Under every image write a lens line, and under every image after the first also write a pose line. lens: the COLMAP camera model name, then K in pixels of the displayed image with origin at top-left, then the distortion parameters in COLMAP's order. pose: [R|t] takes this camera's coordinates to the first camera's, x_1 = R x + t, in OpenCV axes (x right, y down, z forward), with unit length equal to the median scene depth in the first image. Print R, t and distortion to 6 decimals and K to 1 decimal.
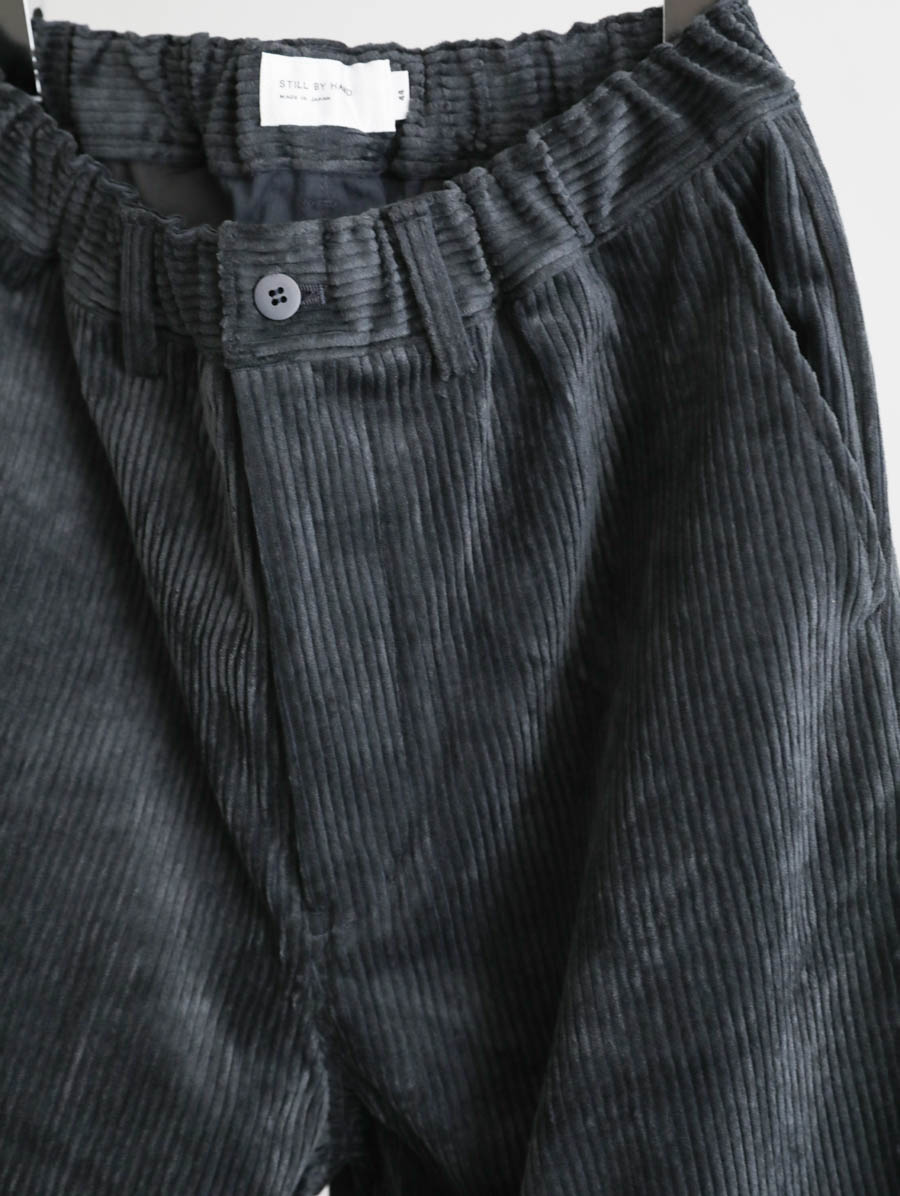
lens RADIAL K [[1650.8, 0, 450.0], [0, 1650.8, 598.0], [0, 0, 1]] dist [-0.002367, 0.082537]
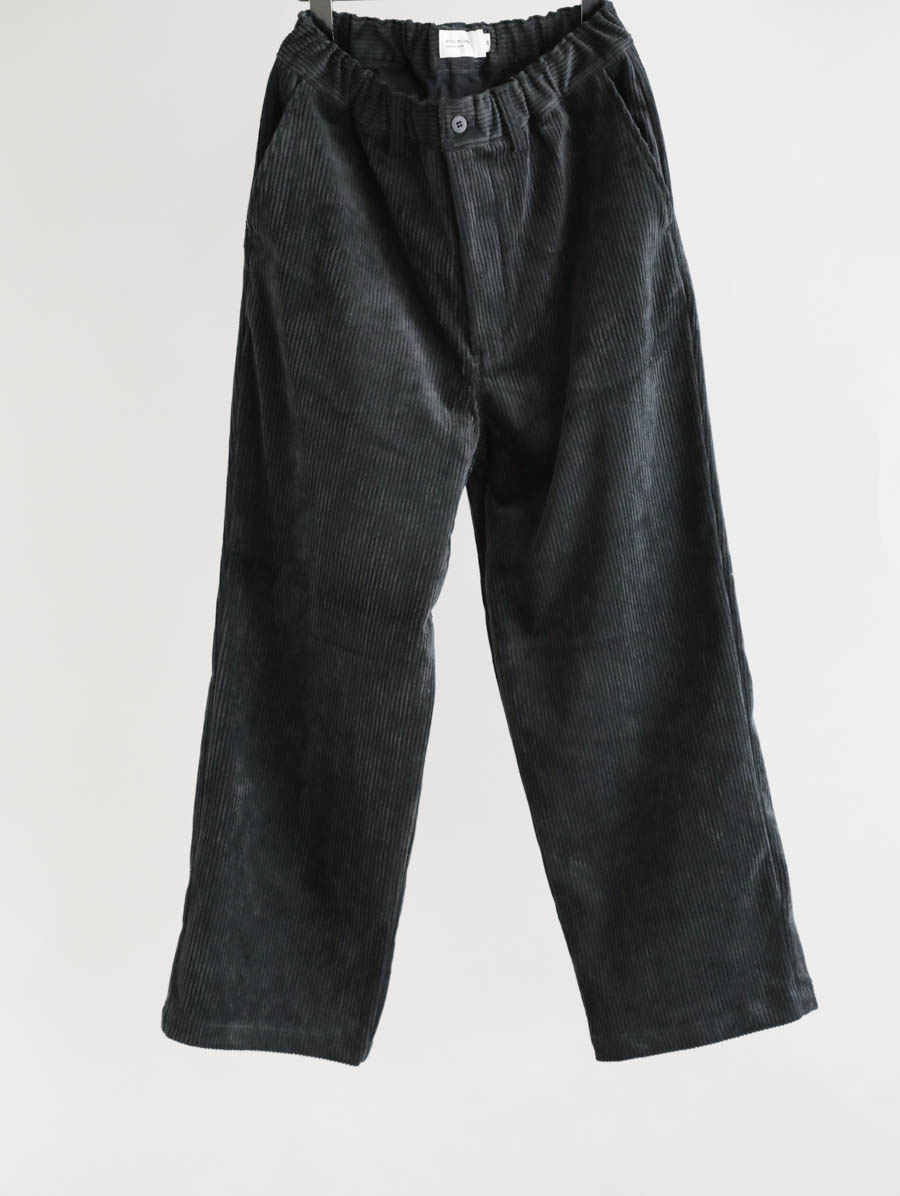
lens RADIAL K [[1650.8, 0, 450.0], [0, 1650.8, 598.0], [0, 0, 1]] dist [-0.002367, 0.082537]
pose [[0.979748, -0.099967, 0.173493, -0.663199], [0.071989, 0.984381, 0.160663, 0.151150], [-0.186844, -0.144919, 0.971642, -1.771786]]
